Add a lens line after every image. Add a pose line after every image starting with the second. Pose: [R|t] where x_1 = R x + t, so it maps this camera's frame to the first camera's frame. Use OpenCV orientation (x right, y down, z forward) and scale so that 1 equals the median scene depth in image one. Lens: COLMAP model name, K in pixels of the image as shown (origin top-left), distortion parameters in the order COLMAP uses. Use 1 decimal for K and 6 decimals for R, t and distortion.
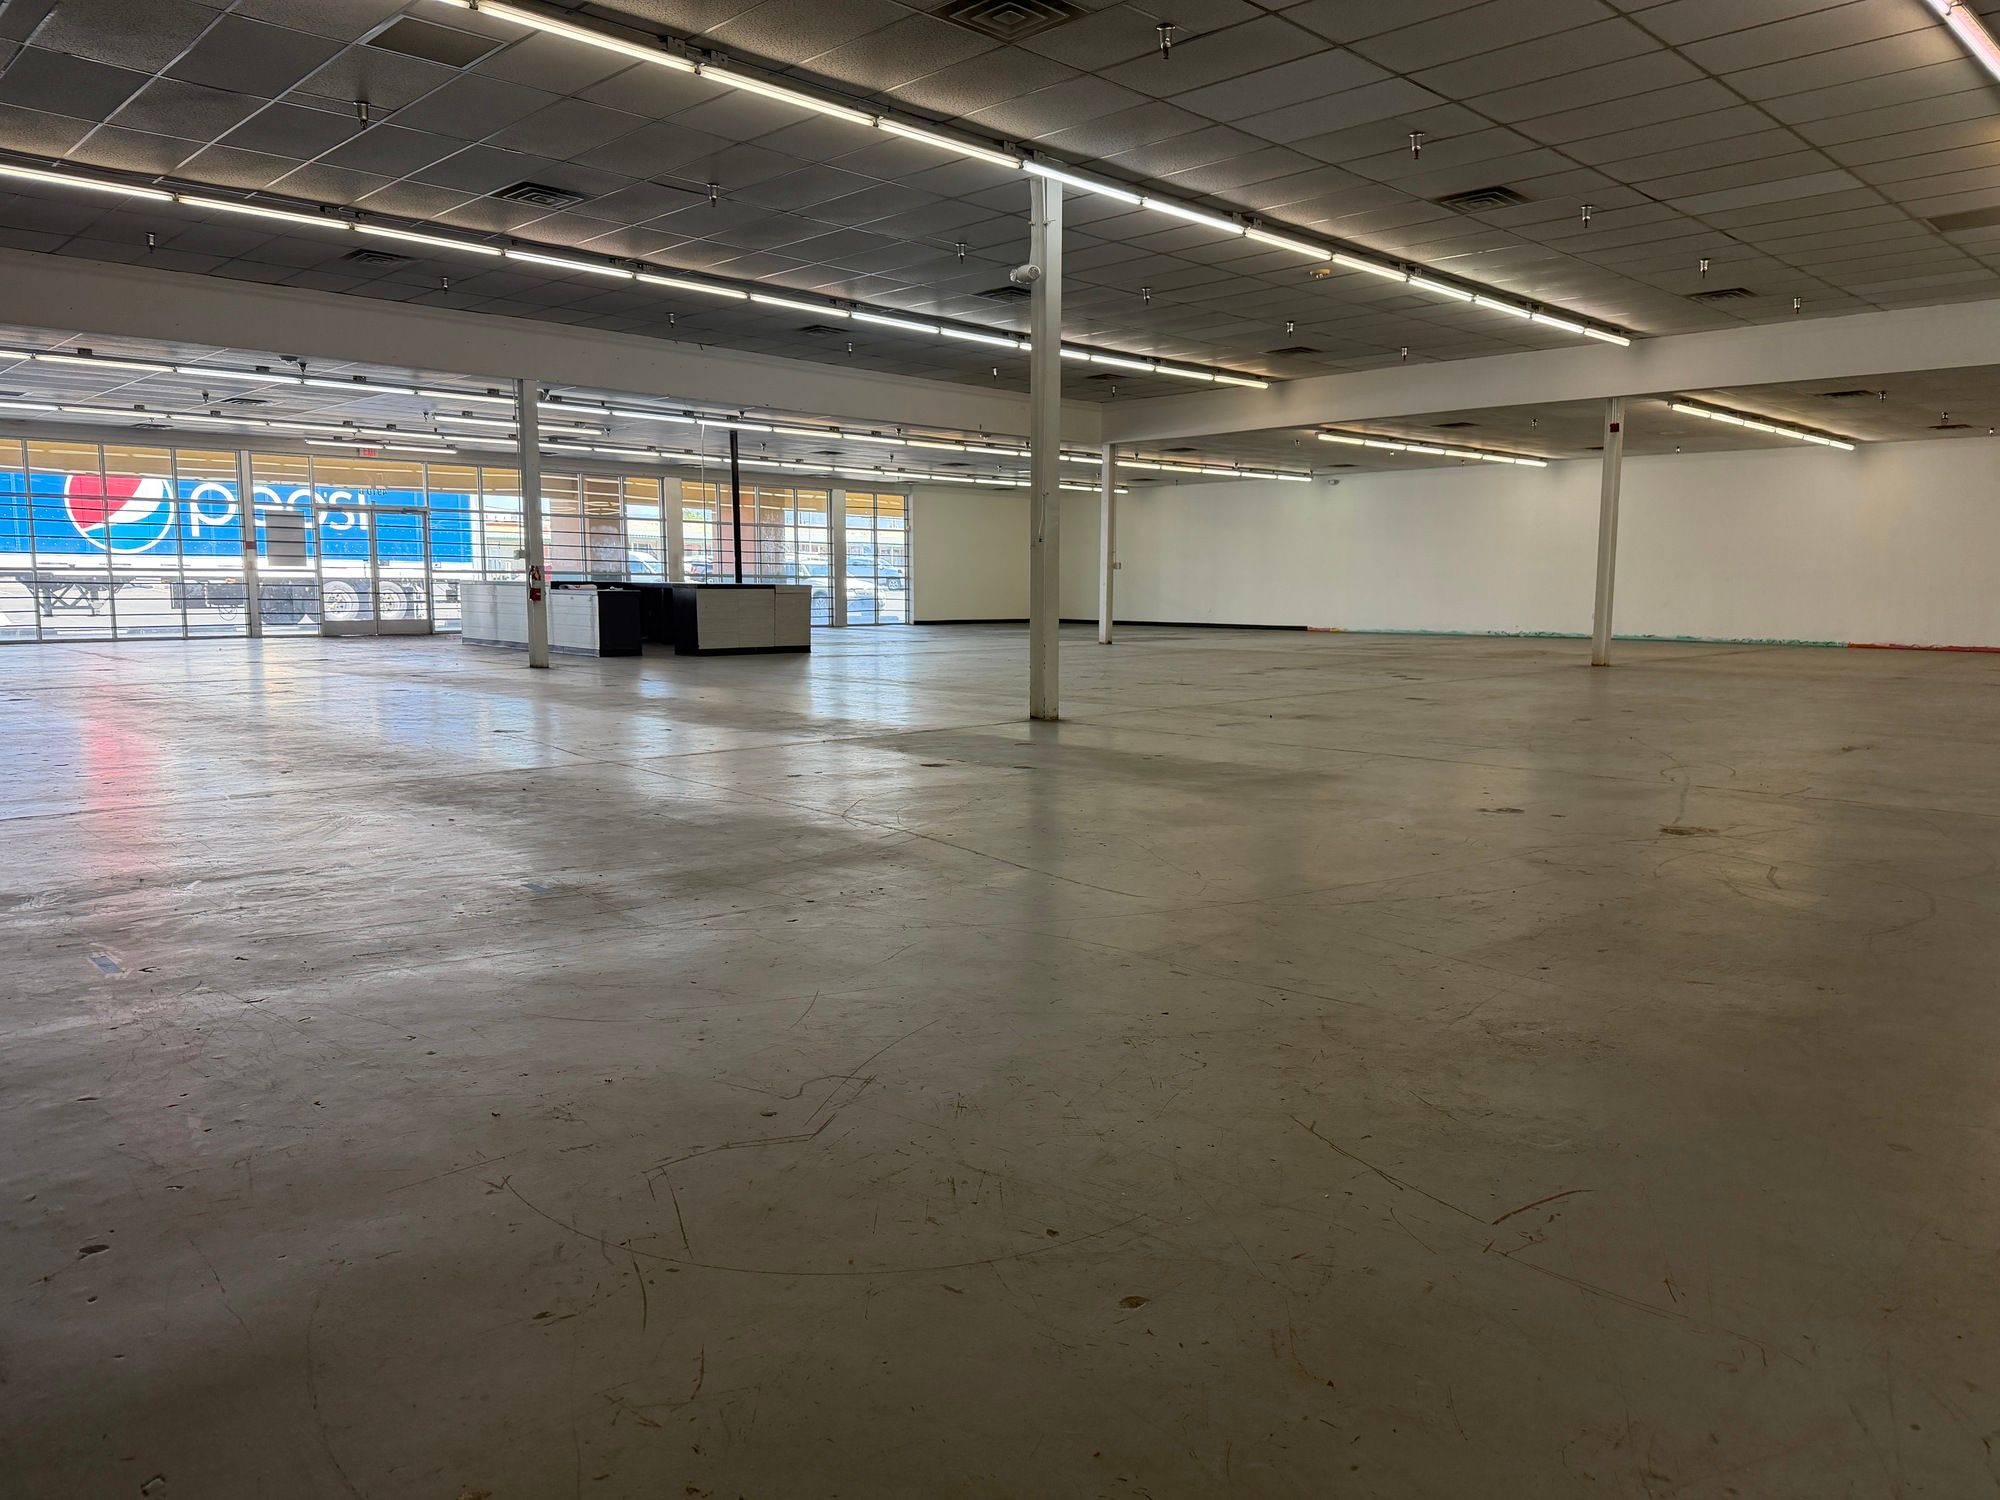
lens RADIAL K [[1413.5, 0, 977.7], [0, 1413.5, 741.1], [0, 0, 1]] dist [0.055778, -0.094170]
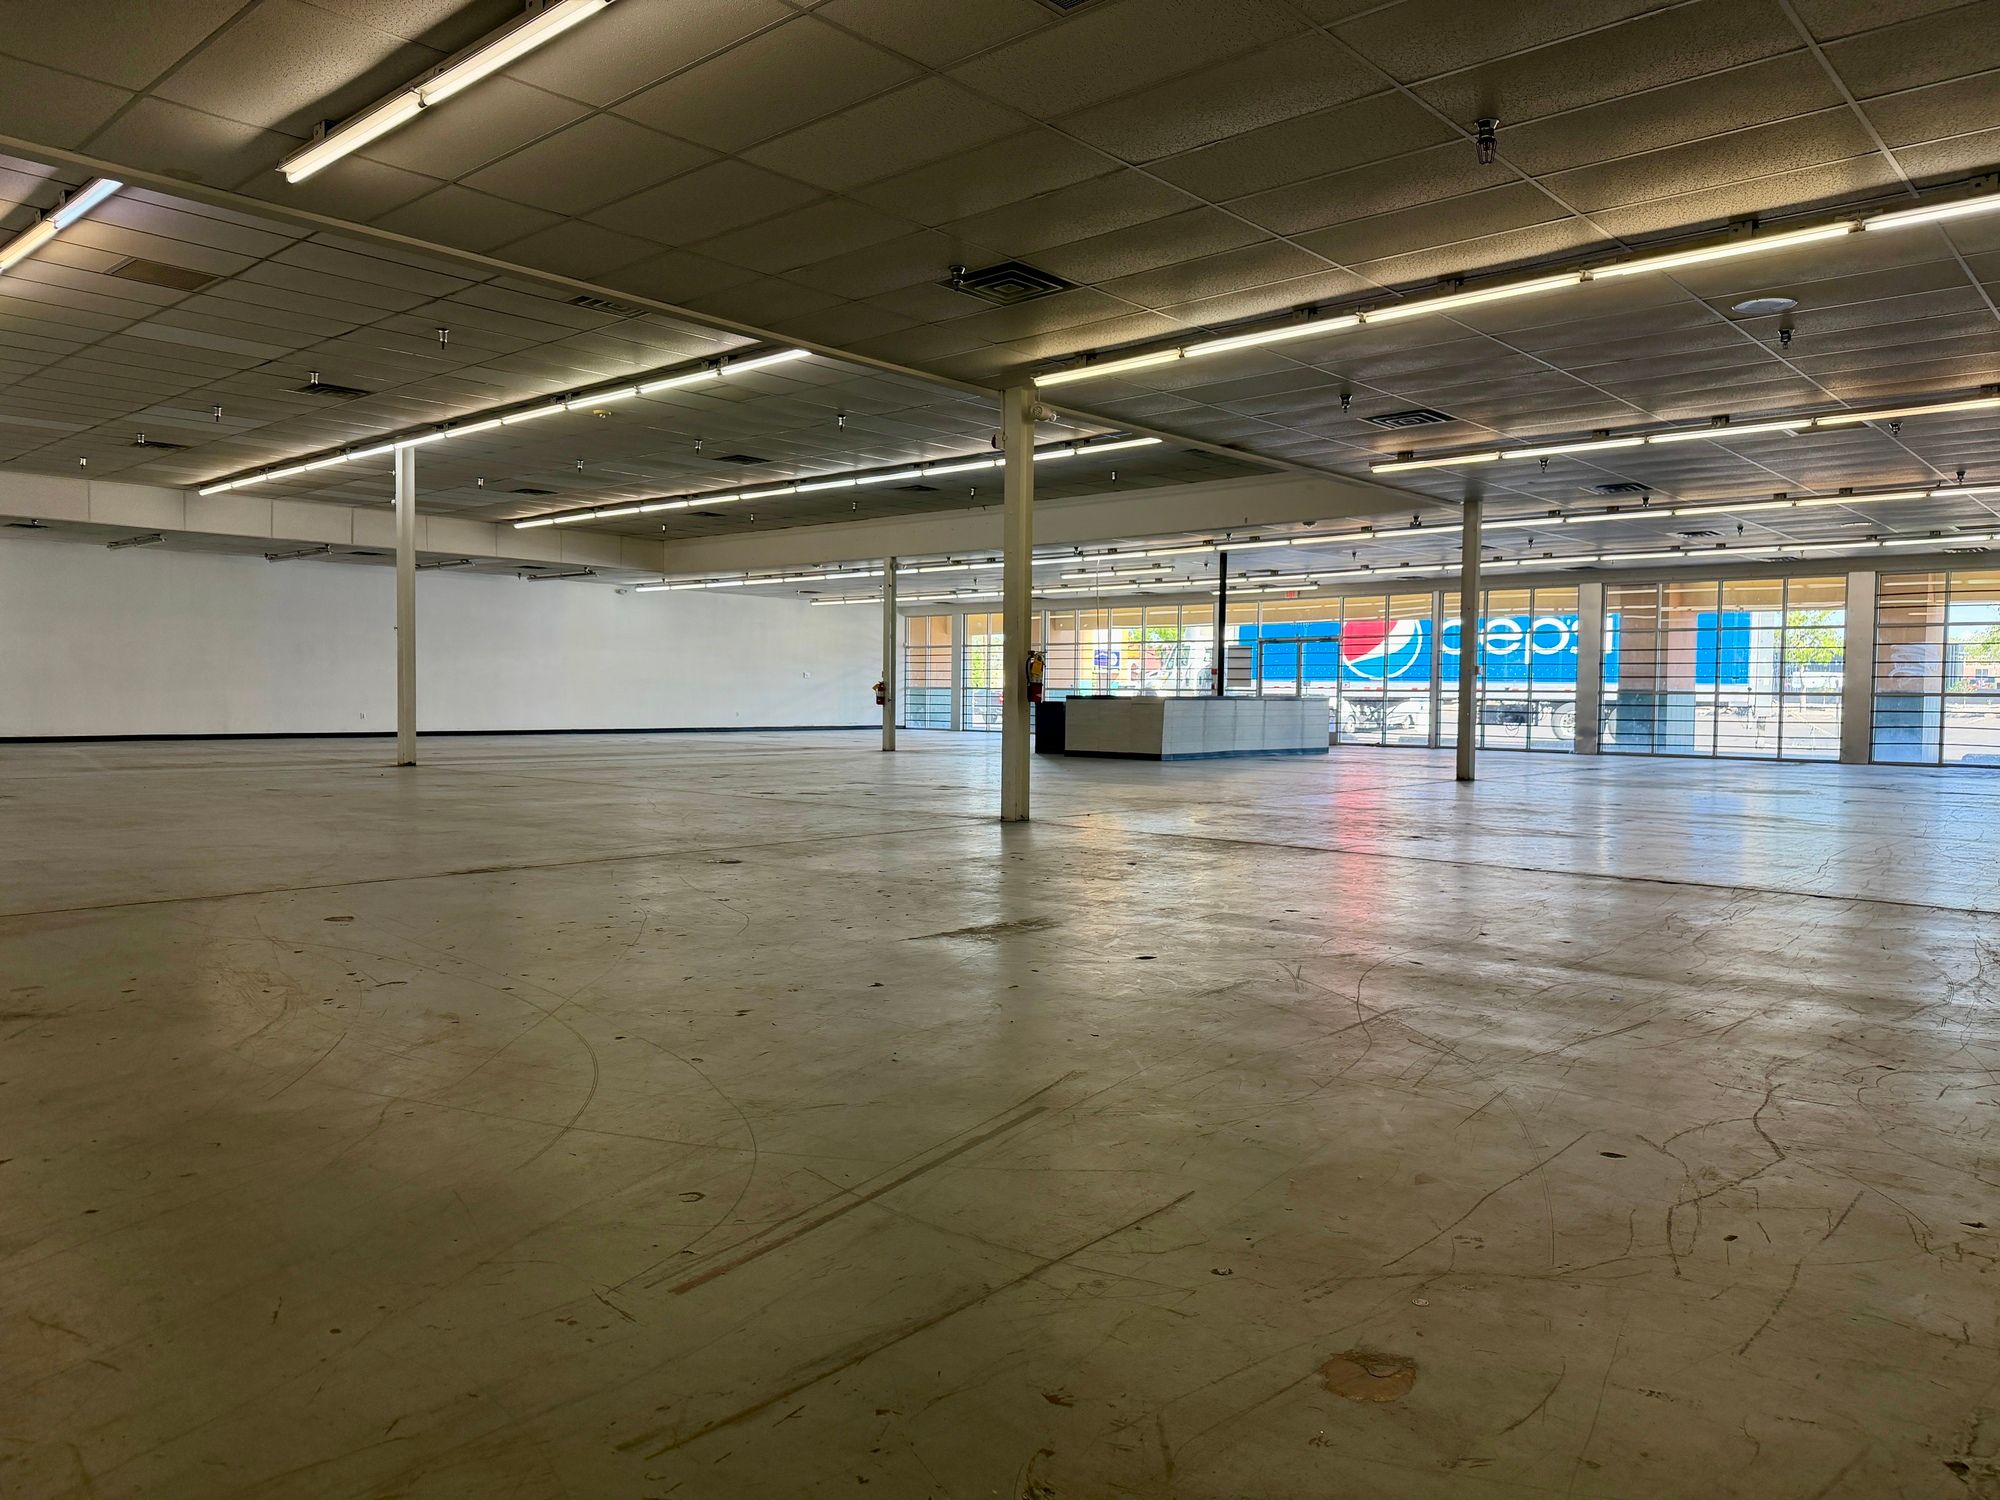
lens RADIAL K [[1410.0, 0, 1039.1], [0, 1410.0, 741.0], [0, 0, 1]] dist [0.035390, -0.008562]
pose [[0.038096, 0.028405, -0.998870, 0.860356], [-0.122441, 0.992197, 0.023546, -0.085627], [0.991744, 0.121405, 0.041276, 0.818549]]
